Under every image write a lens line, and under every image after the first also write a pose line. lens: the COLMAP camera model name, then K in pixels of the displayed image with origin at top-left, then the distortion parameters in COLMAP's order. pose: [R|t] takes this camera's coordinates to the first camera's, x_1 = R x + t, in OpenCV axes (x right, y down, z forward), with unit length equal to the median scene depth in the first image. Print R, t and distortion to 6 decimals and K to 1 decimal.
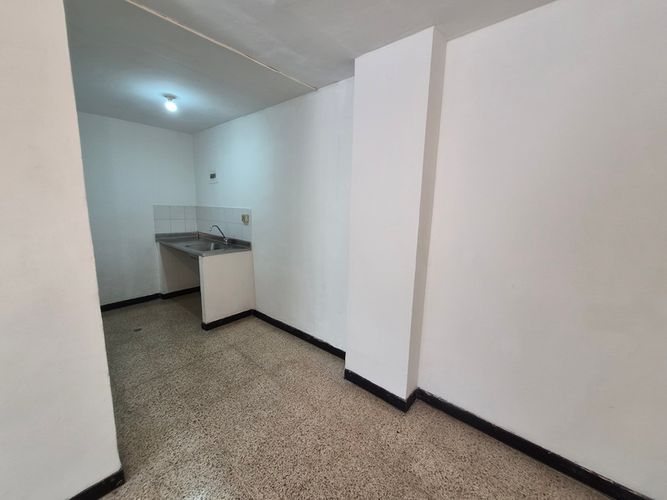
lens RADIAL K [[263.6, 0, 330.8], [0, 263.6, 248.9], [0, 0, 1]] dist [-0.002136, -0.000248]
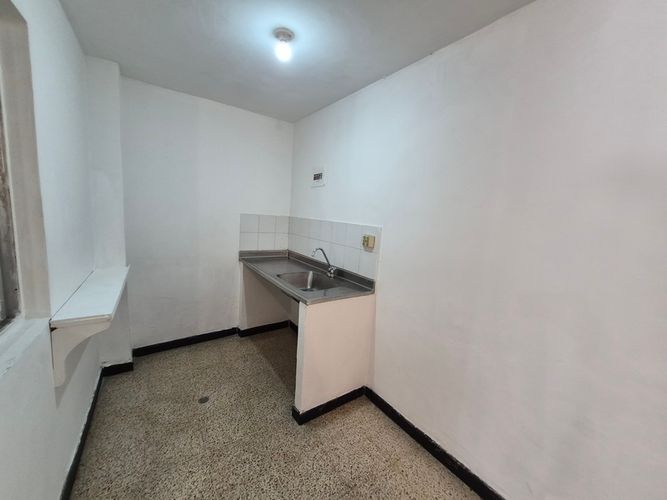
lens RADIAL K [[263.6, 0, 330.8], [0, 263.6, 248.9], [0, 0, 1]] dist [-0.002136, -0.000248]
pose [[0.967035, 0.073526, -0.243799, -0.246568], [-0.082373, 0.996255, -0.026279, -0.071437], [0.240954, 0.045495, 0.969470, 0.354758]]
